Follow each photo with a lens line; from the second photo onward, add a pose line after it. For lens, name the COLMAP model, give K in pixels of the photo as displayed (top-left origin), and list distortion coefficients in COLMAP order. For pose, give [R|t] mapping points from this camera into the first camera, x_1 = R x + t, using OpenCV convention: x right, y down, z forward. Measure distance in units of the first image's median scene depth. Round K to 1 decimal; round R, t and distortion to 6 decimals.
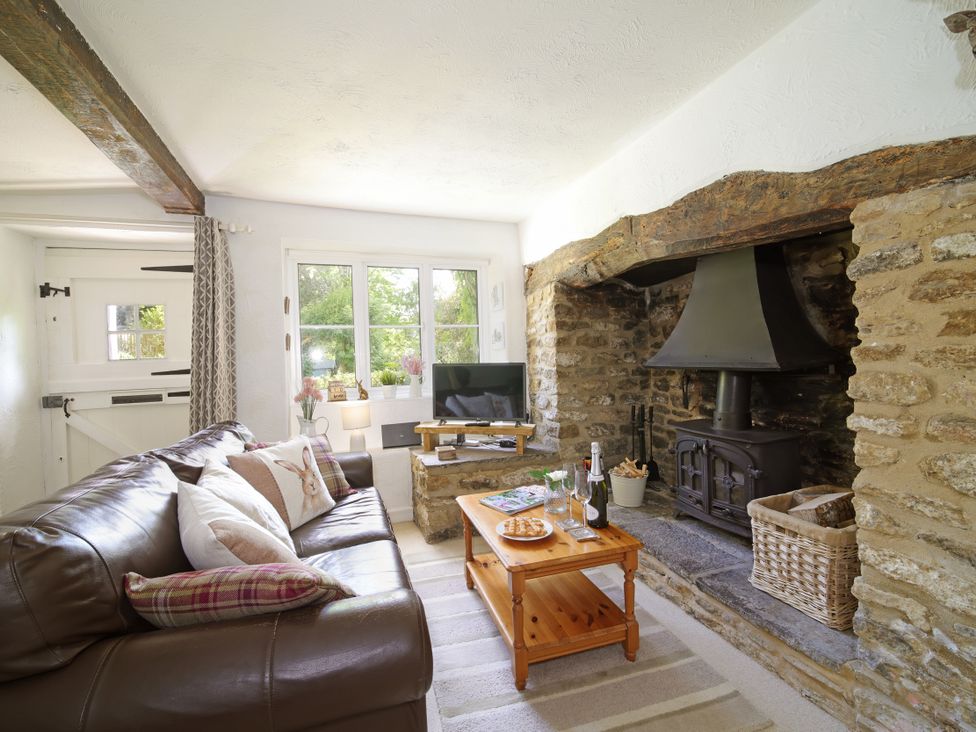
lens RADIAL K [[441.6, 0, 483.2], [0, 441.6, 363.6], [0, 0, 1]] dist [-0.012889, -0.000204]
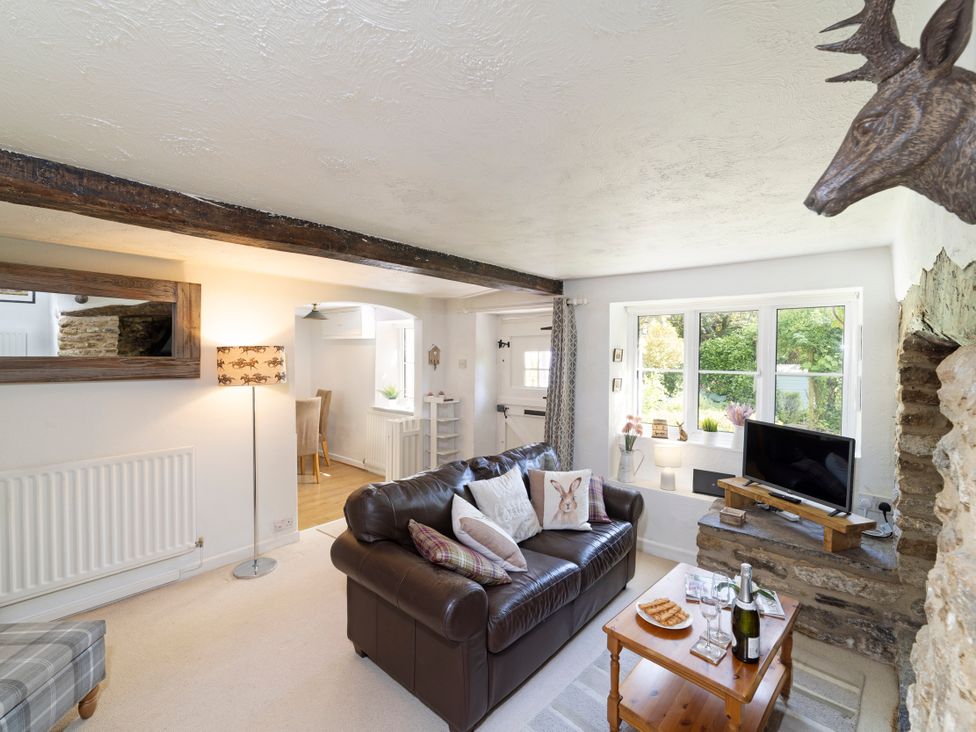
lens RADIAL K [[441.6, 0, 483.2], [0, 441.6, 363.6], [0, 0, 1]] dist [-0.012889, -0.000204]
pose [[0.500400, 0.054285, -0.864091, 0.459874], [-0.037718, 0.998452, 0.040883, -0.151061], [0.864972, 0.012134, 0.501673, 0.053368]]
